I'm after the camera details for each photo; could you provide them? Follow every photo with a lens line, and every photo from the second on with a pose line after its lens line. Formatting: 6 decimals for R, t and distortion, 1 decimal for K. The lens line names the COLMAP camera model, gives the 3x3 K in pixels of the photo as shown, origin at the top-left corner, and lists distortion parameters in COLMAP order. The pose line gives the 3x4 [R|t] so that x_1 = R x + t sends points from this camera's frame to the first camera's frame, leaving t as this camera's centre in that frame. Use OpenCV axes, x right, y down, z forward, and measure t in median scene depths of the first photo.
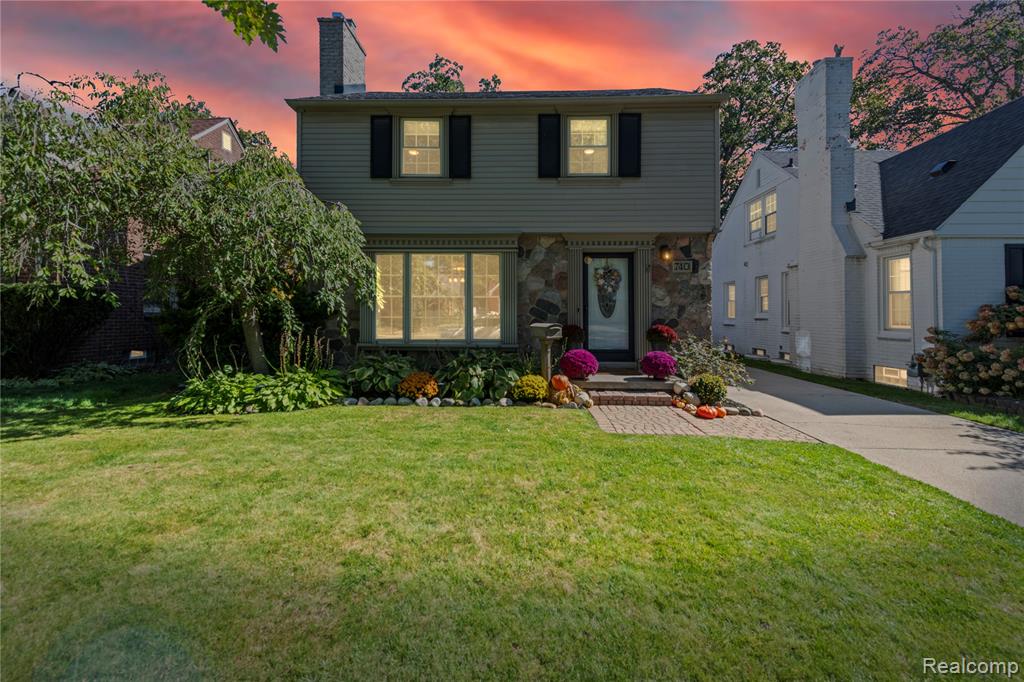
lens RADIAL K [[411.8, 0, 516.5], [0, 411.8, 321.1], [0, 0, 1]] dist [0.011680, -0.000069]
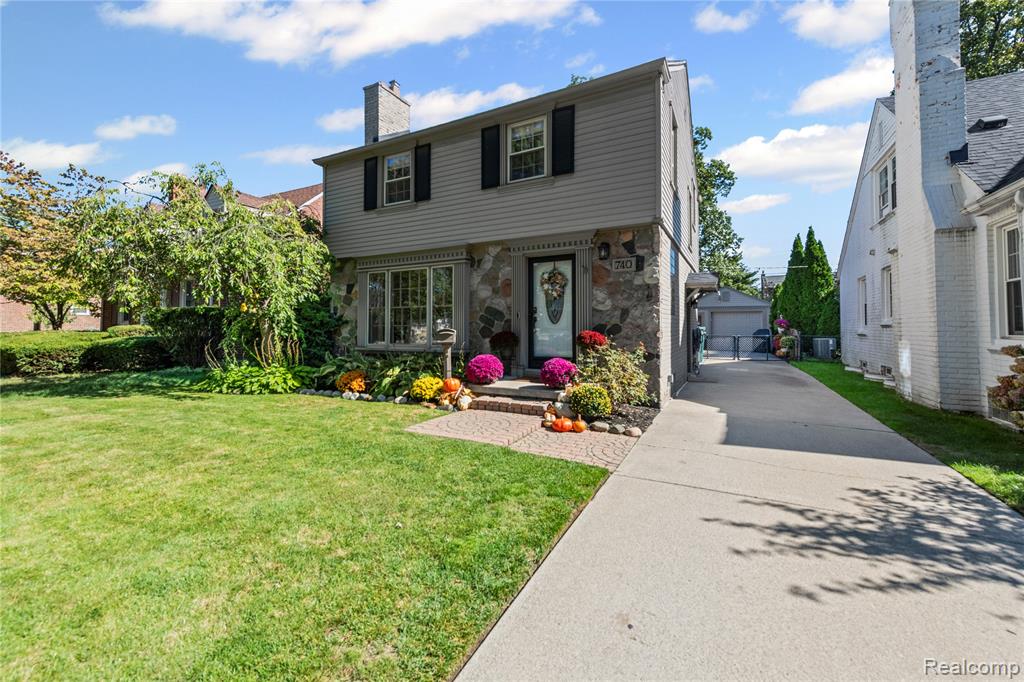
lens RADIAL K [[408.9, 0, 517.8], [0, 408.9, 327.4], [0, 0, 1]] dist [0.012600, -0.000163]
pose [[0.904503, -0.008971, -0.426373, 0.566806], [0.001781, 0.999849, -0.017258, 0.017123], [0.426464, 0.014850, 0.904383, 0.110134]]
